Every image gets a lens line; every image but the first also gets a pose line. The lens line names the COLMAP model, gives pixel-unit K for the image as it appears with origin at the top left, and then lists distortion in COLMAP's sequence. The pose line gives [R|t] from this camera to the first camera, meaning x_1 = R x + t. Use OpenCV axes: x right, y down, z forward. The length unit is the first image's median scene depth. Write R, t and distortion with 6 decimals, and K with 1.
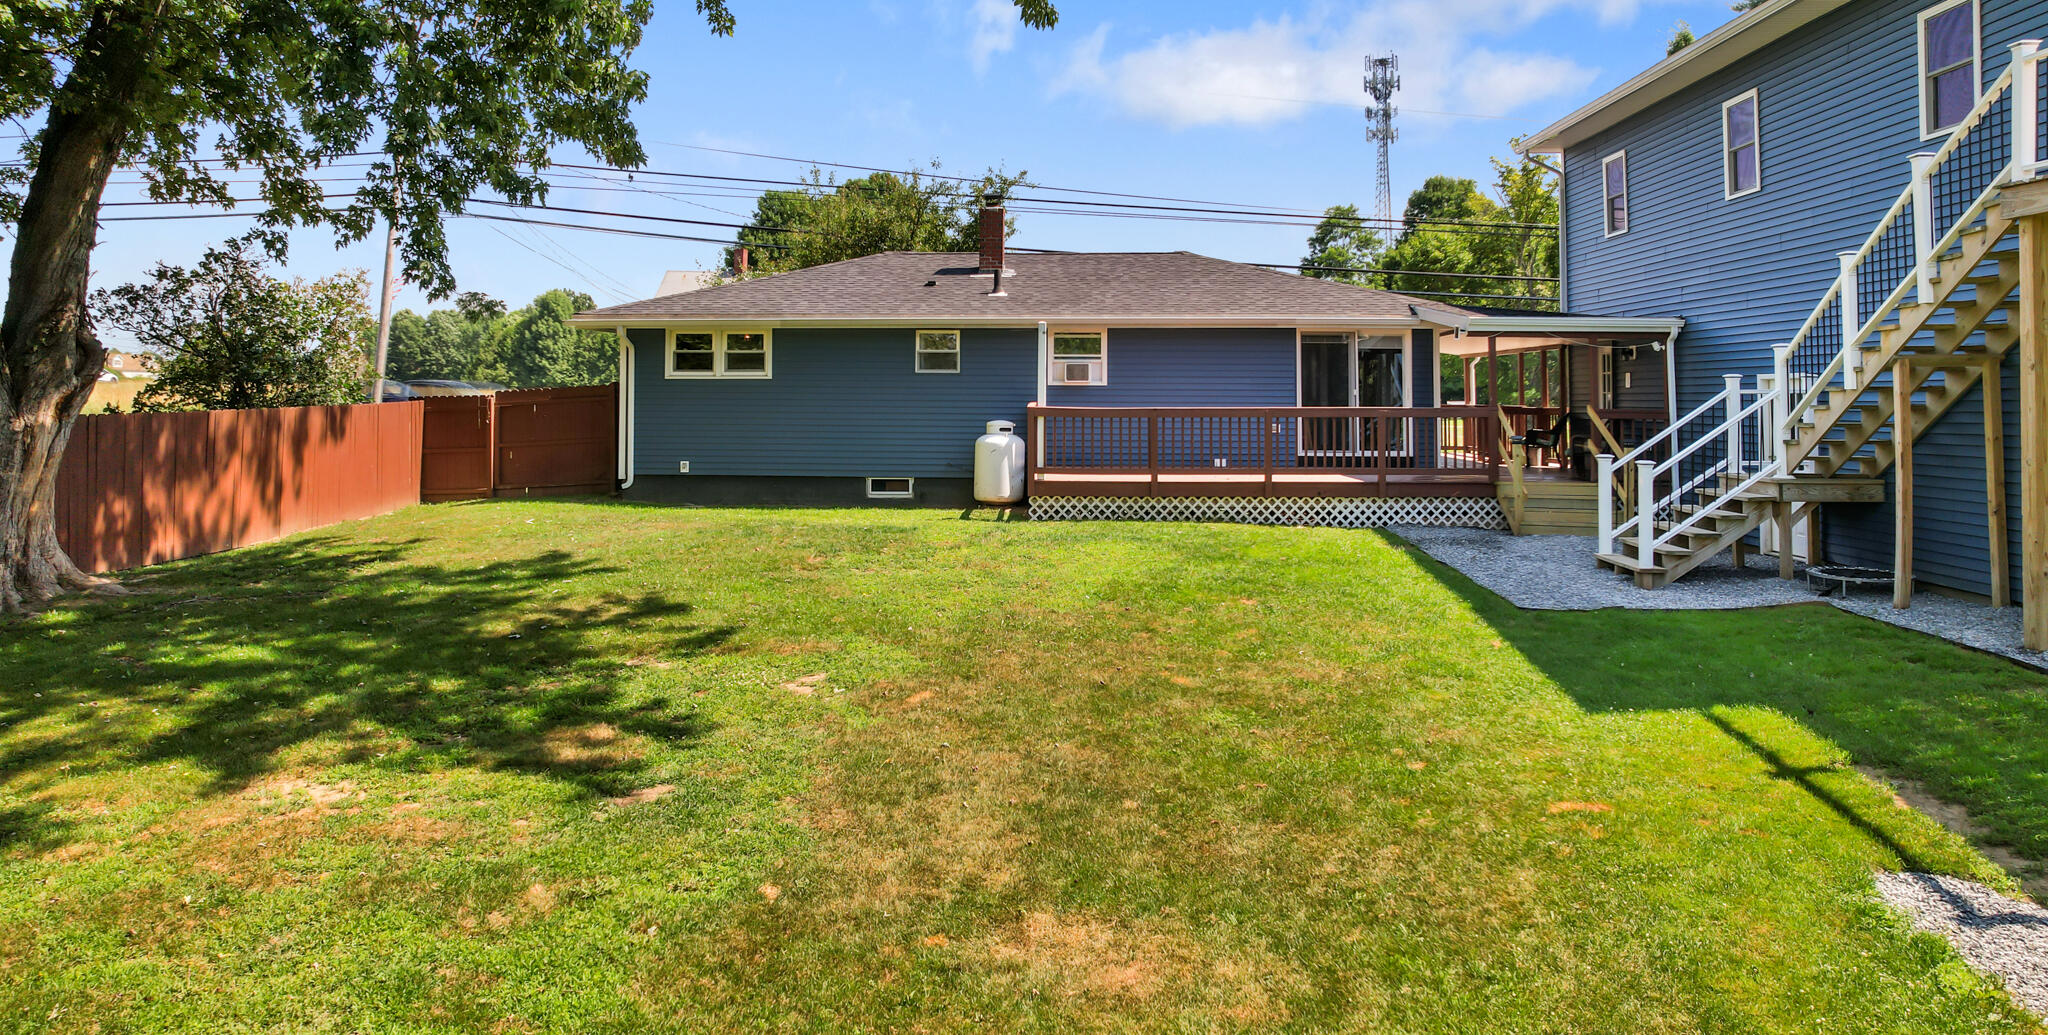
lens RADIAL K [[1343.3, 0, 1029.2], [0, 1343.3, 288.0], [0, 0, 1]] dist [-0.004416, -0.004773]
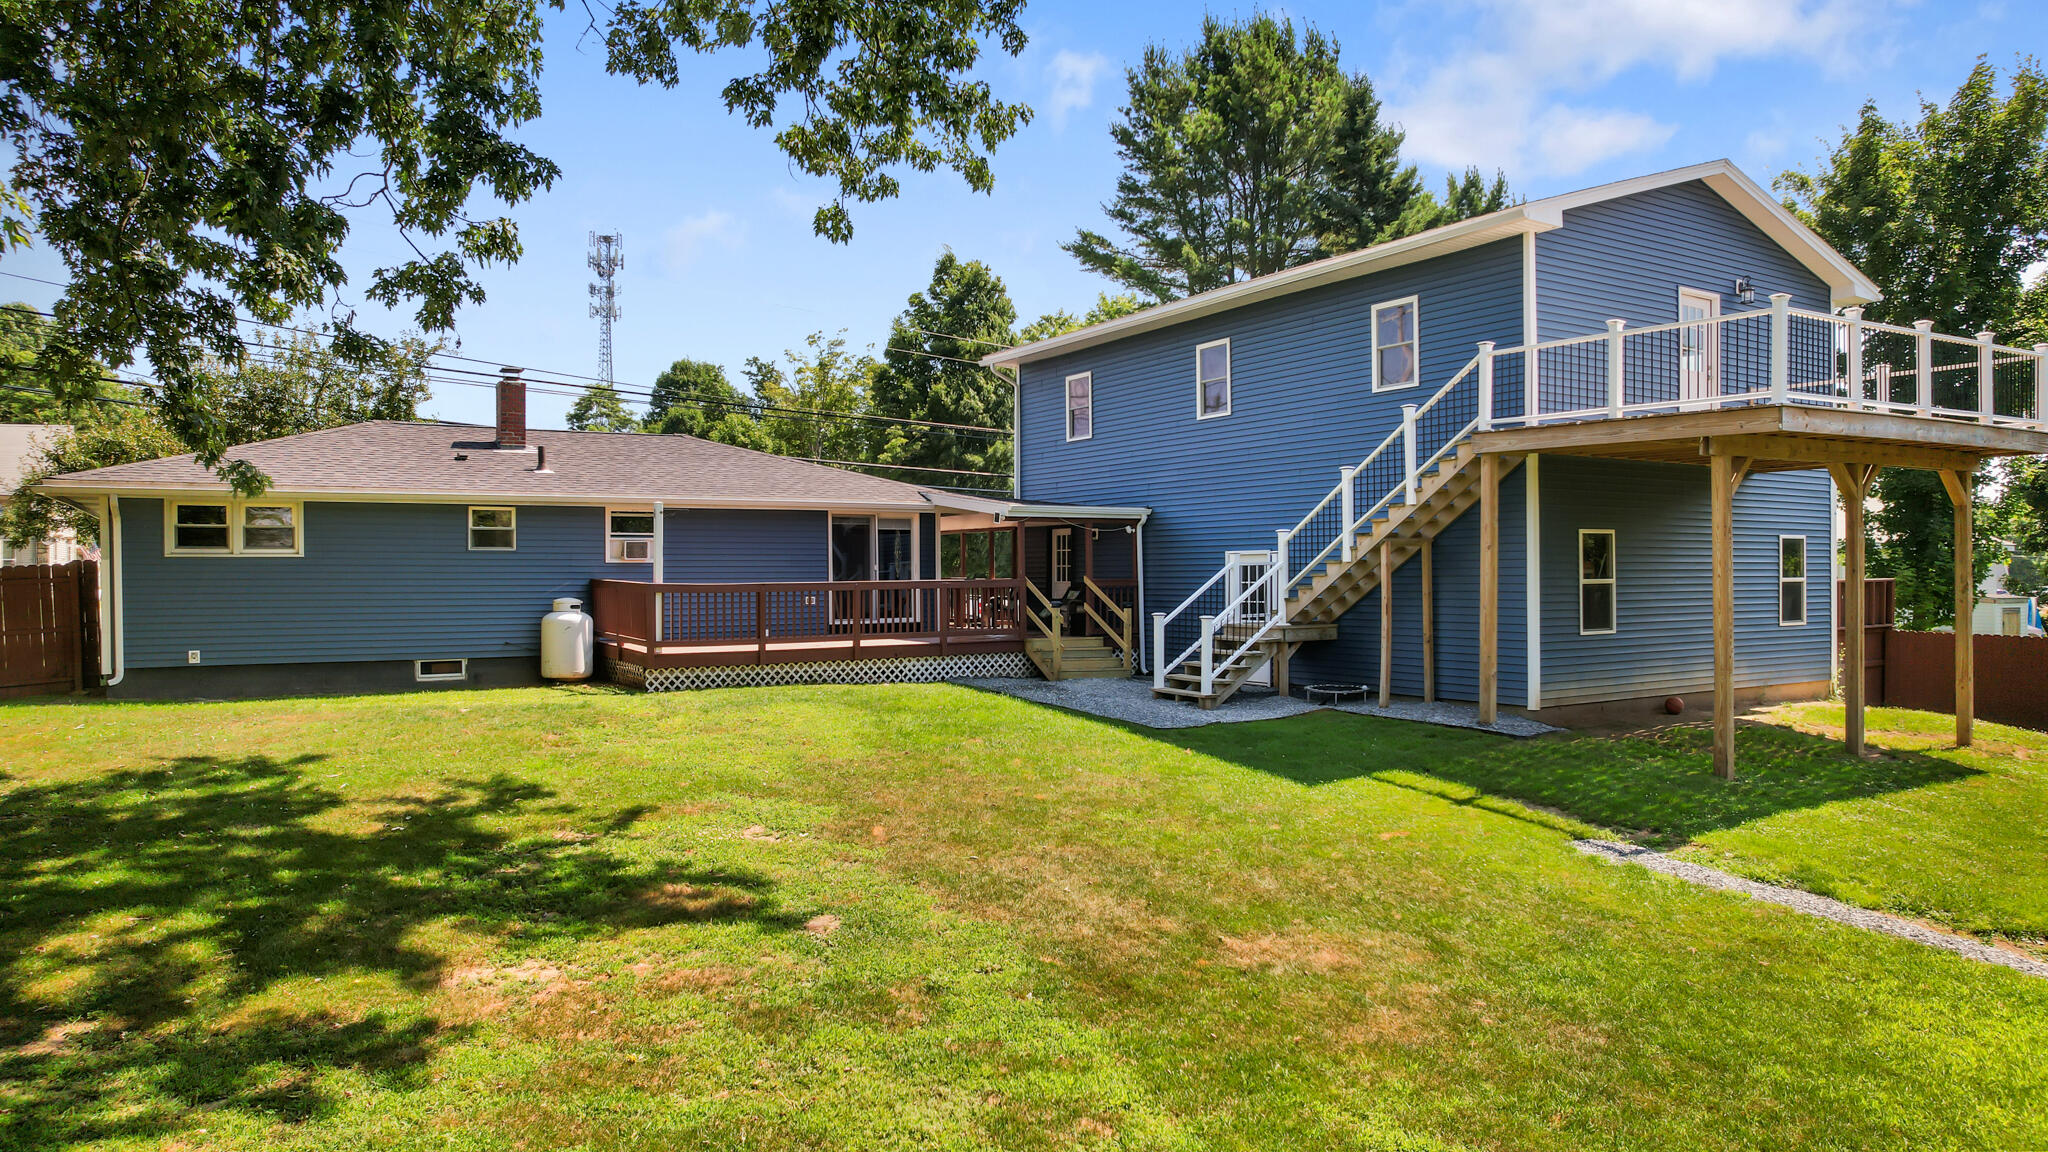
lens RADIAL K [[1315.3, 0, 1035.7], [0, 1315.3, 532.3], [0, 0, 1]] dist [-0.058479, 0.047898]
pose [[0.838473, 0.007087, 0.544897, -0.294572], [-0.034453, 0.998604, 0.040027, -0.001370], [-0.543853, -0.052335, 0.837547, -0.004614]]
